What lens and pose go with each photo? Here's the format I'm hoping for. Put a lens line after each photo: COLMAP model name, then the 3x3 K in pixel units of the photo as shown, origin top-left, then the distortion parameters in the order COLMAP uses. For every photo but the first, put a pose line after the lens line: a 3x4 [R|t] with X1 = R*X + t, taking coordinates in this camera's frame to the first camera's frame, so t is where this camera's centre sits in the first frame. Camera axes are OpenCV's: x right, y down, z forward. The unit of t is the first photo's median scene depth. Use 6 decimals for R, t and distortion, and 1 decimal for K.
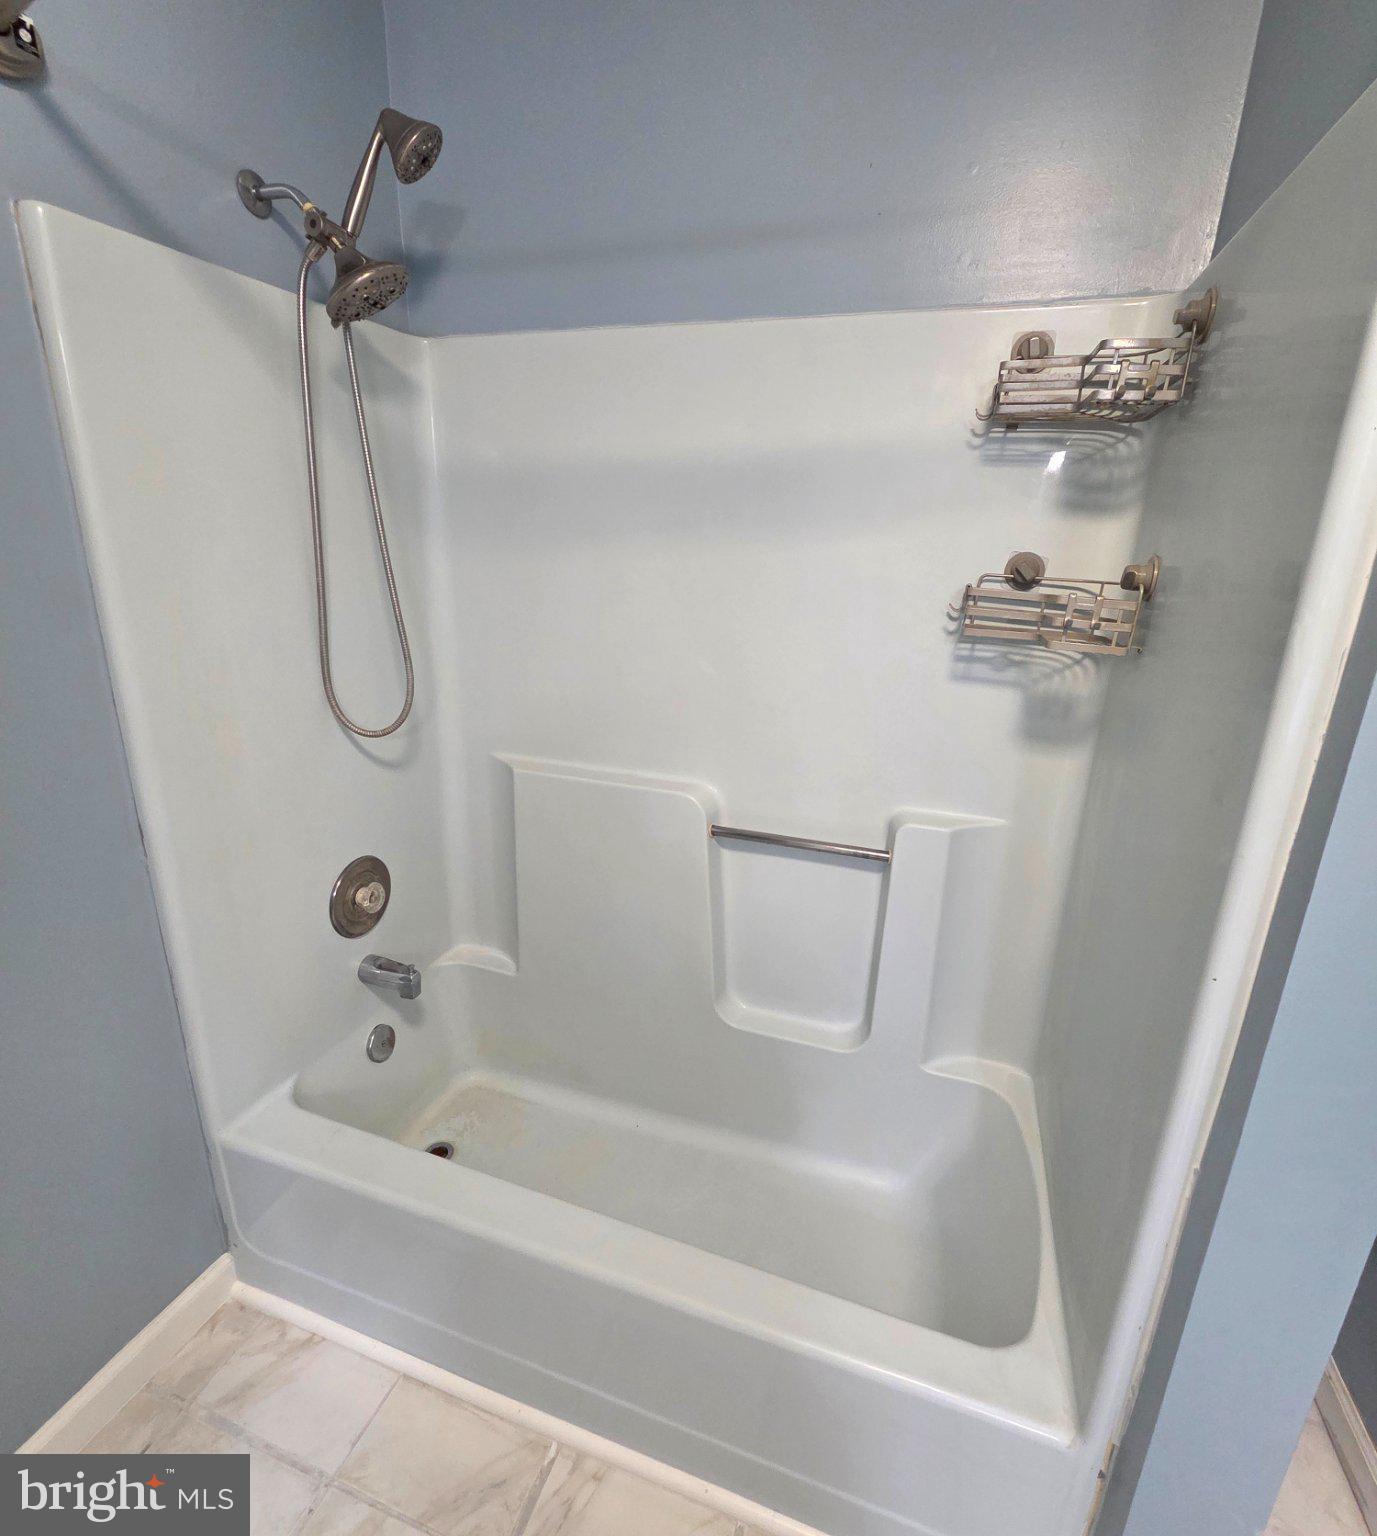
lens RADIAL K [[772.6, 0, 692.7], [0, 772.6, 762.2], [0, 0, 1]] dist [-0.000288, -0.001810]
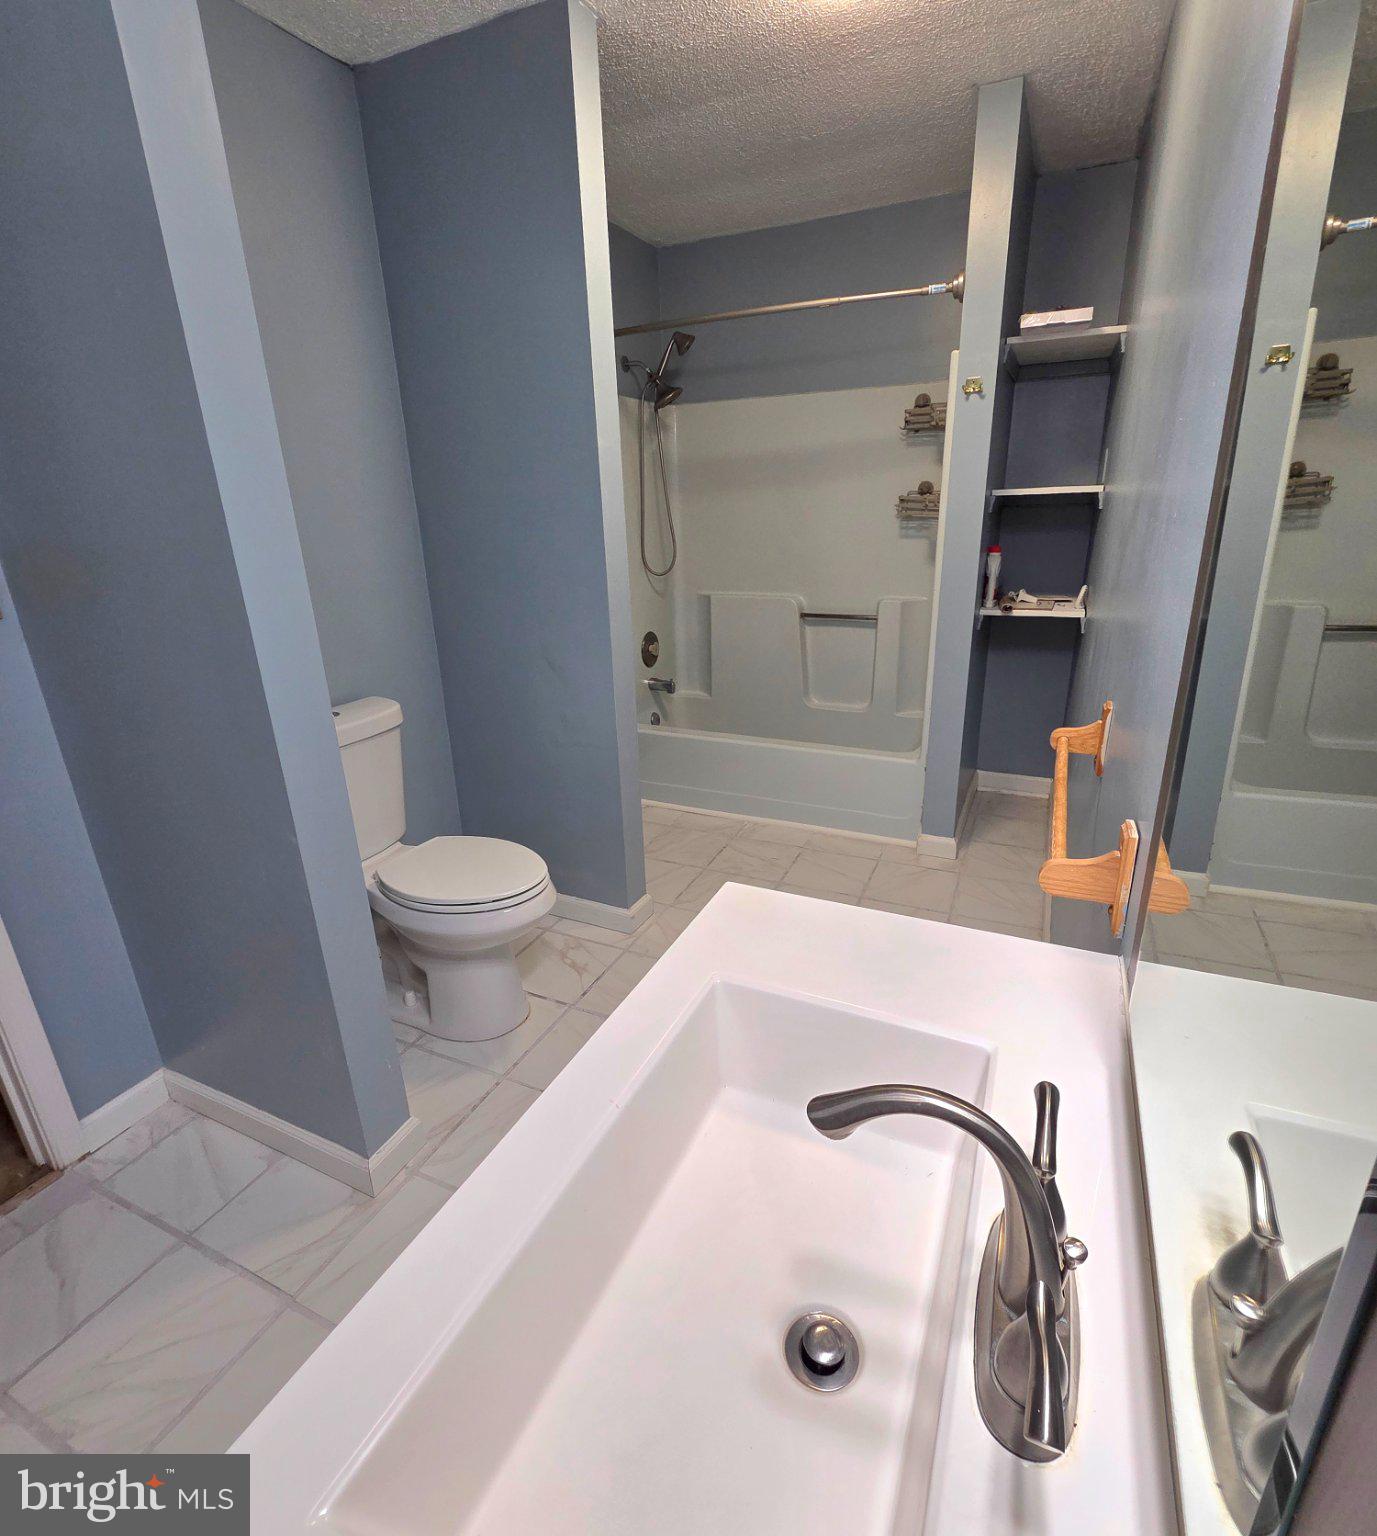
lens RADIAL K [[758.3, 0, 694.5], [0, 758.3, 765.0], [0, 0, 1]] dist [0.001926, -0.001482]
pose [[0.992686, -0.019490, -0.119138, -0.028590], [0.024613, 0.998828, 0.041687, 0.431472], [0.118186, -0.044315, 0.992002, -1.284395]]
